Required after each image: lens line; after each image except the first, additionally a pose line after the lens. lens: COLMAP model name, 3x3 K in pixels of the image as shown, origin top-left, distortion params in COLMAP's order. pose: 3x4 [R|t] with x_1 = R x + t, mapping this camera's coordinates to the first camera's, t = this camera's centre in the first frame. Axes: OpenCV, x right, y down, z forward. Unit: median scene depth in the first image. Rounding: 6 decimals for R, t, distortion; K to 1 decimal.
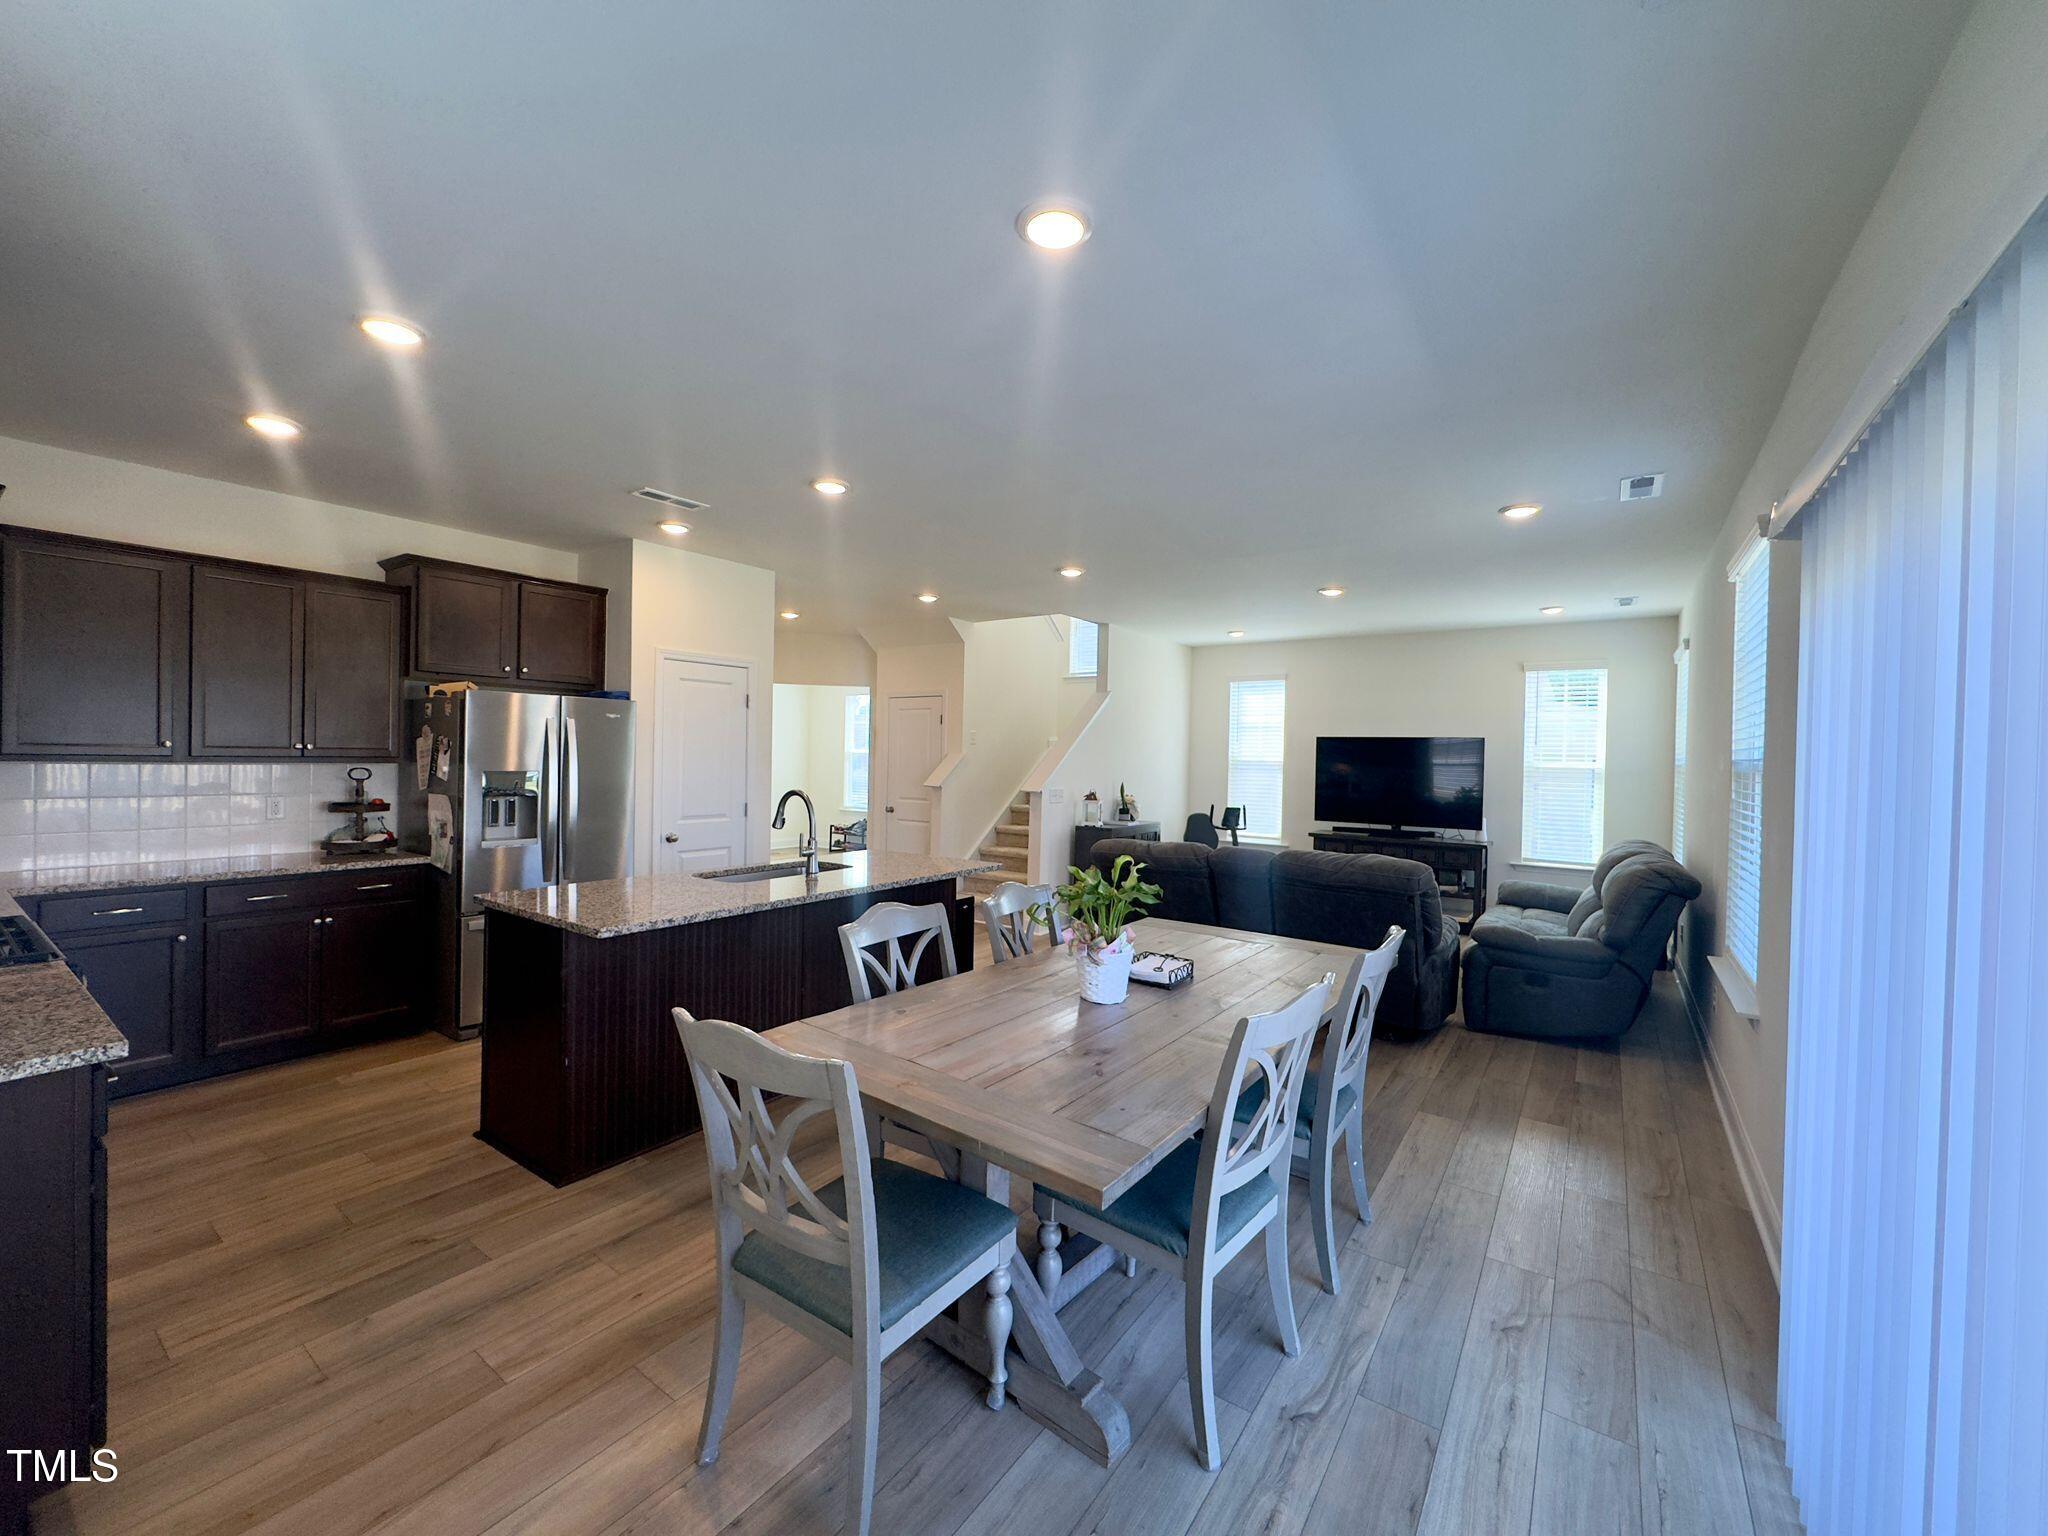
lens RADIAL K [[816.8, 0, 1031.7], [0, 816.8, 776.1], [0, 0, 1]] dist [-0.001318, -0.000226]
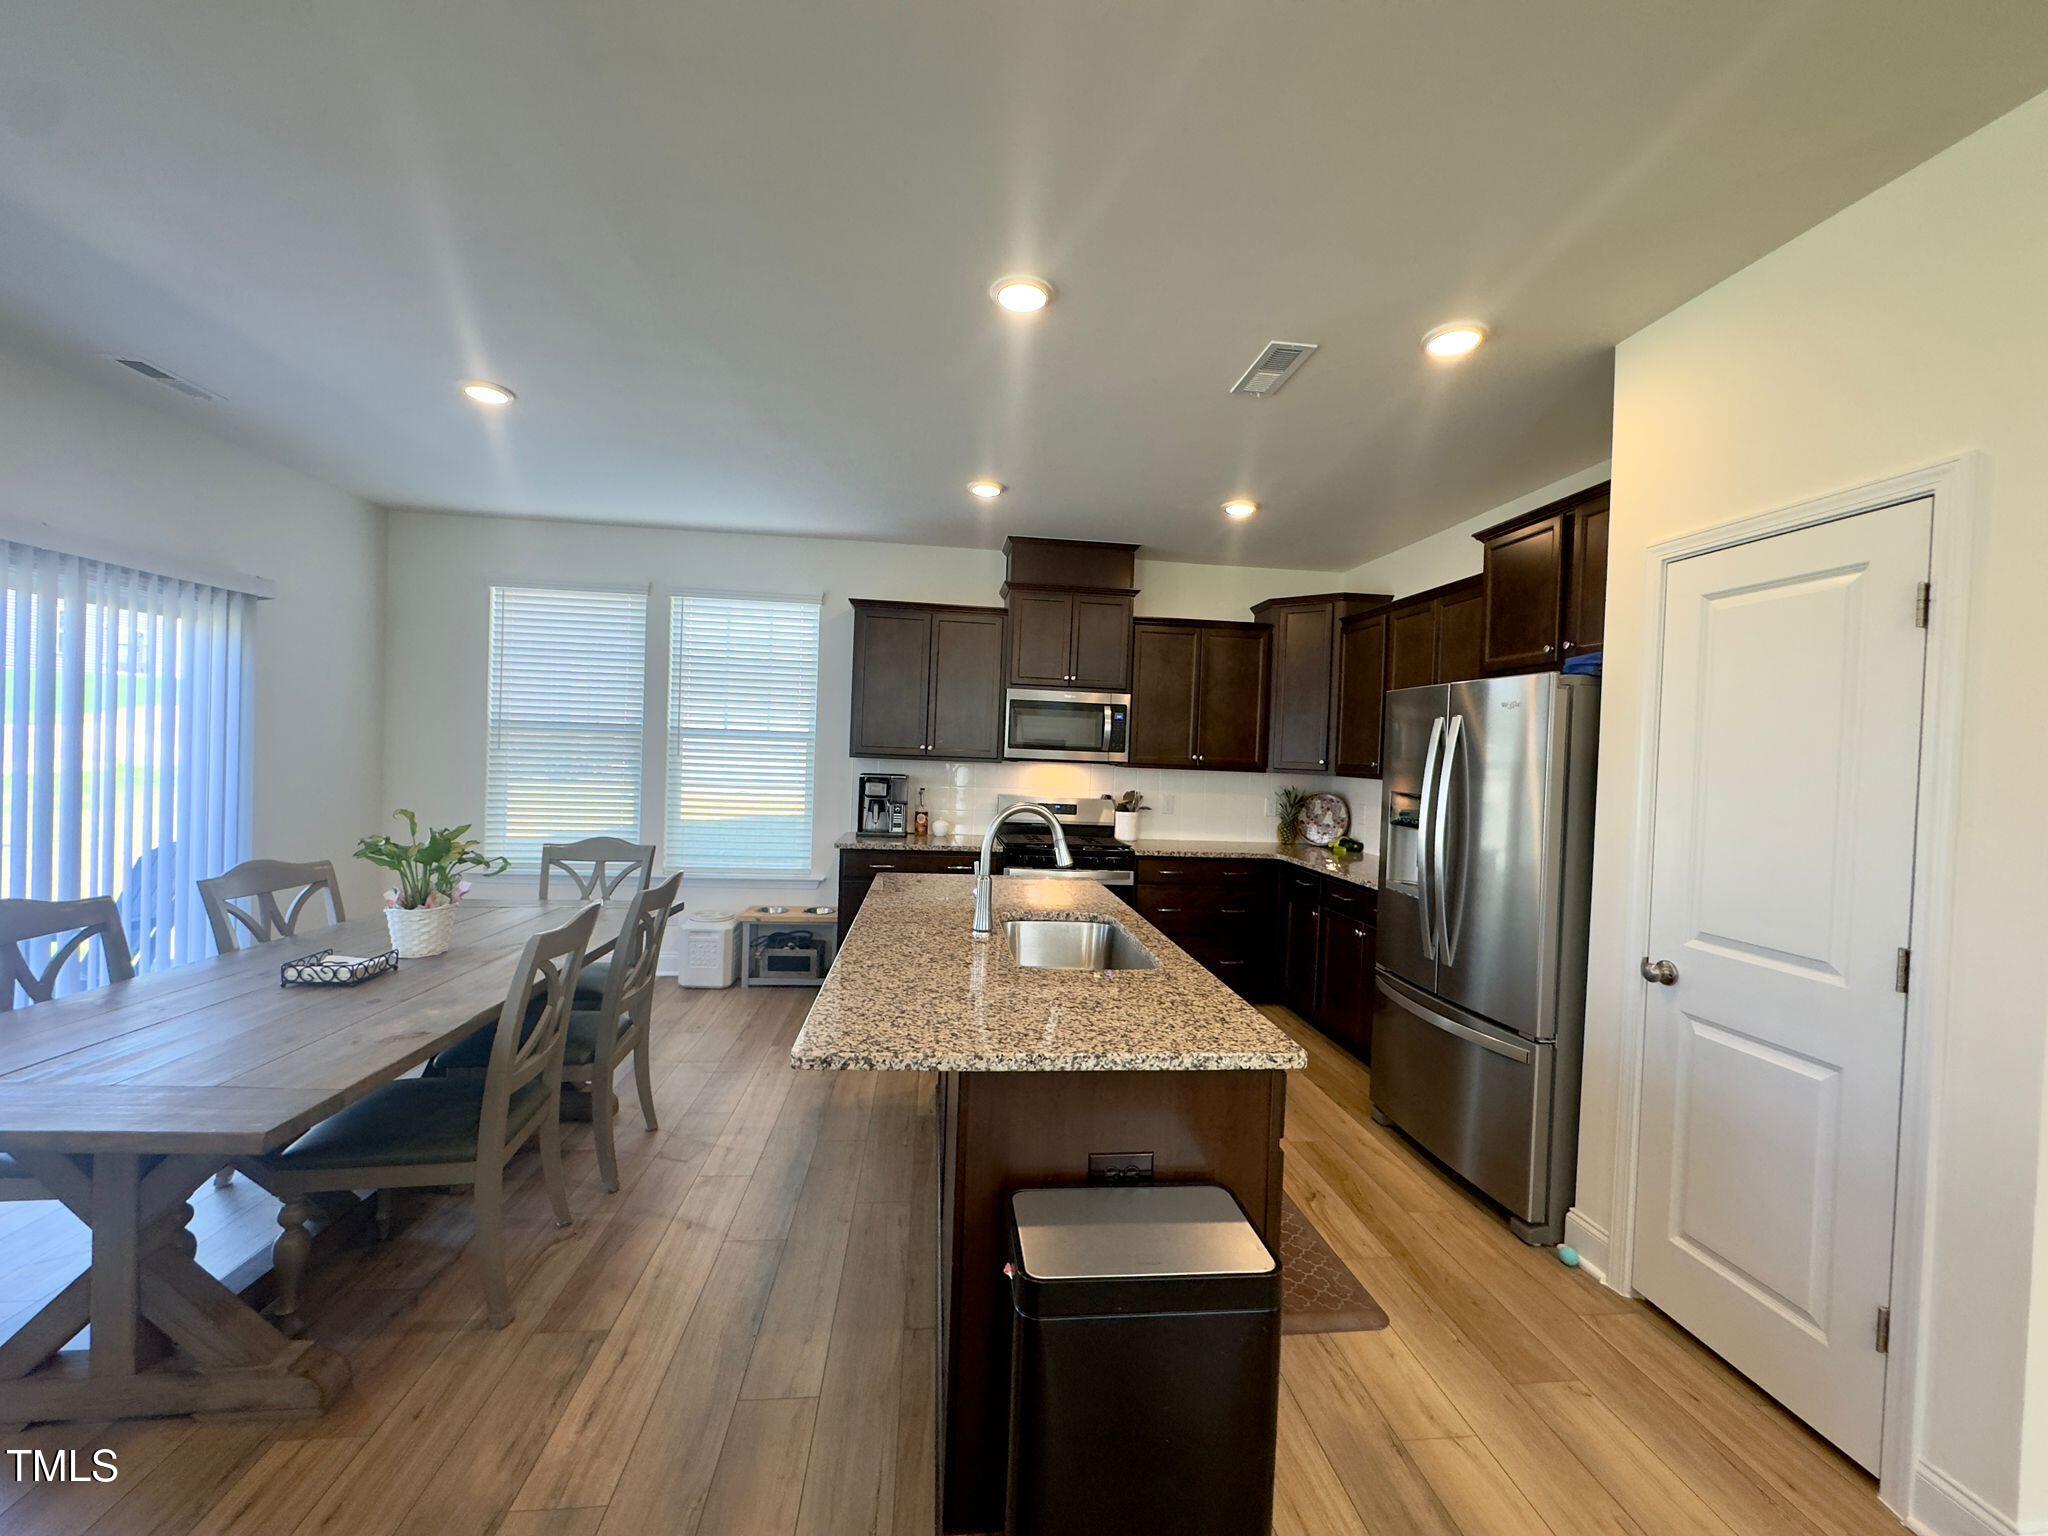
lens RADIAL K [[816.8, 0, 1023.6], [0, 816.8, 762.5], [0, 0, 1]] dist [-0.001318, -0.000226]
pose [[-0.747186, -0.040505, -0.663379, 0.066238], [-0.068022, 0.997560, 0.015706, -0.013040], [0.661125, 0.056860, -0.748119, 0.784812]]
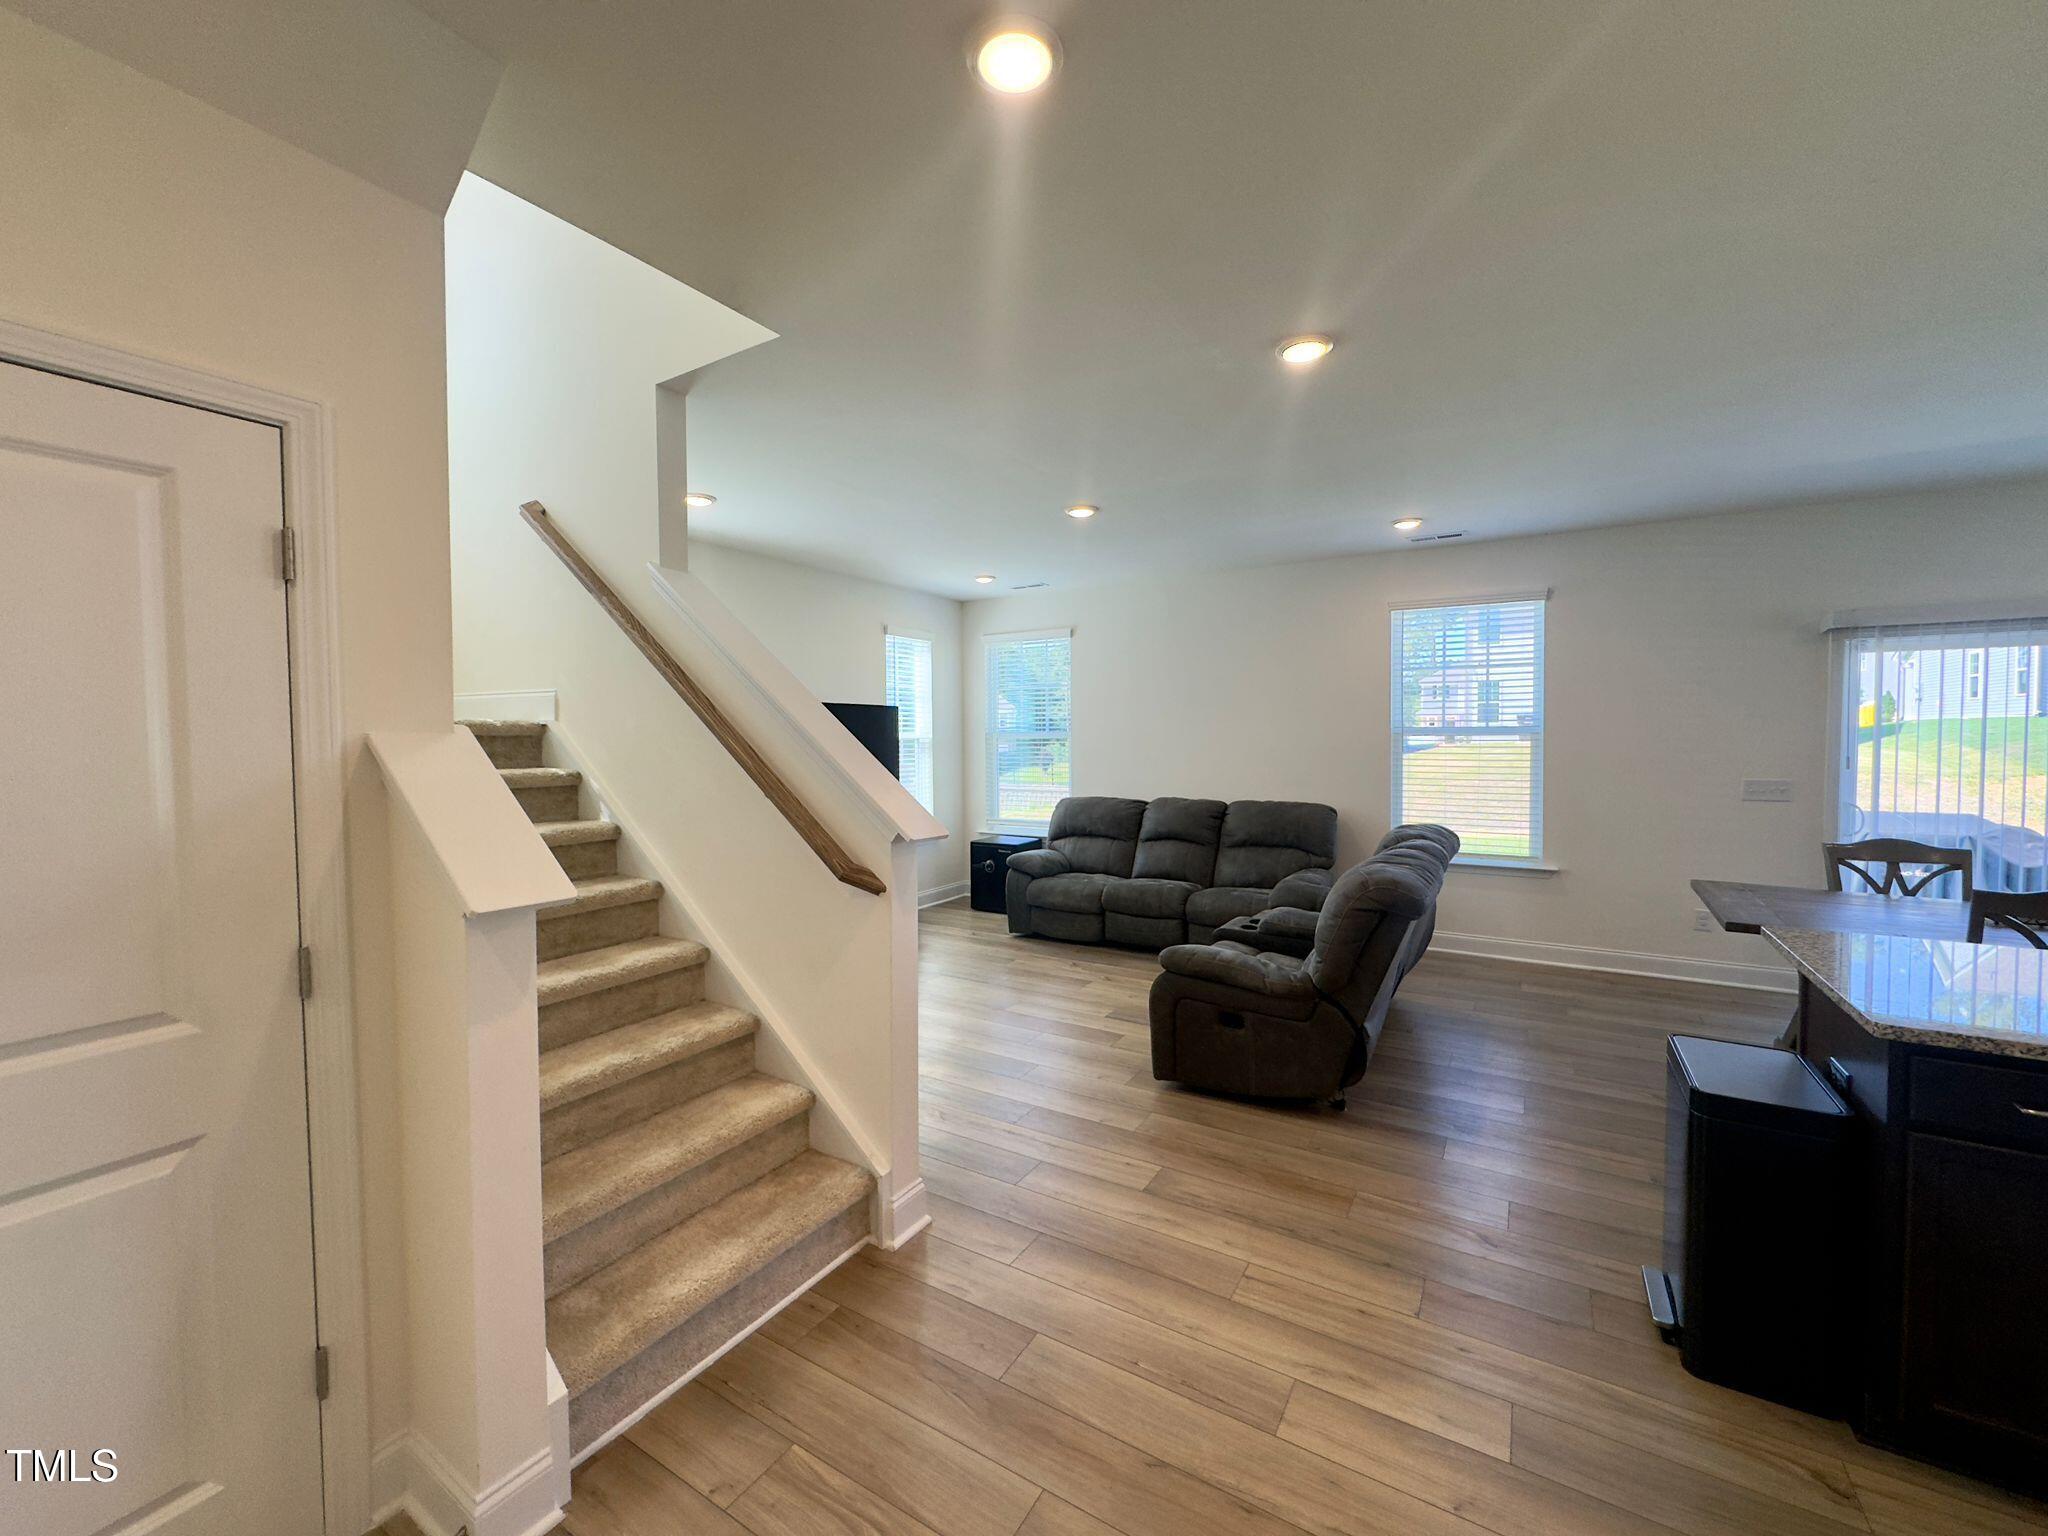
lens RADIAL K [[816.8, 0, 1029.9], [0, 816.8, 767.1], [0, 0, 1]] dist [-0.001318, -0.000226]
pose [[-0.065080, -0.057233, 0.996237, -0.333415], [0.030500, 0.997773, 0.059313, -0.029672], [-0.997414, 0.034246, -0.063189, 0.920317]]
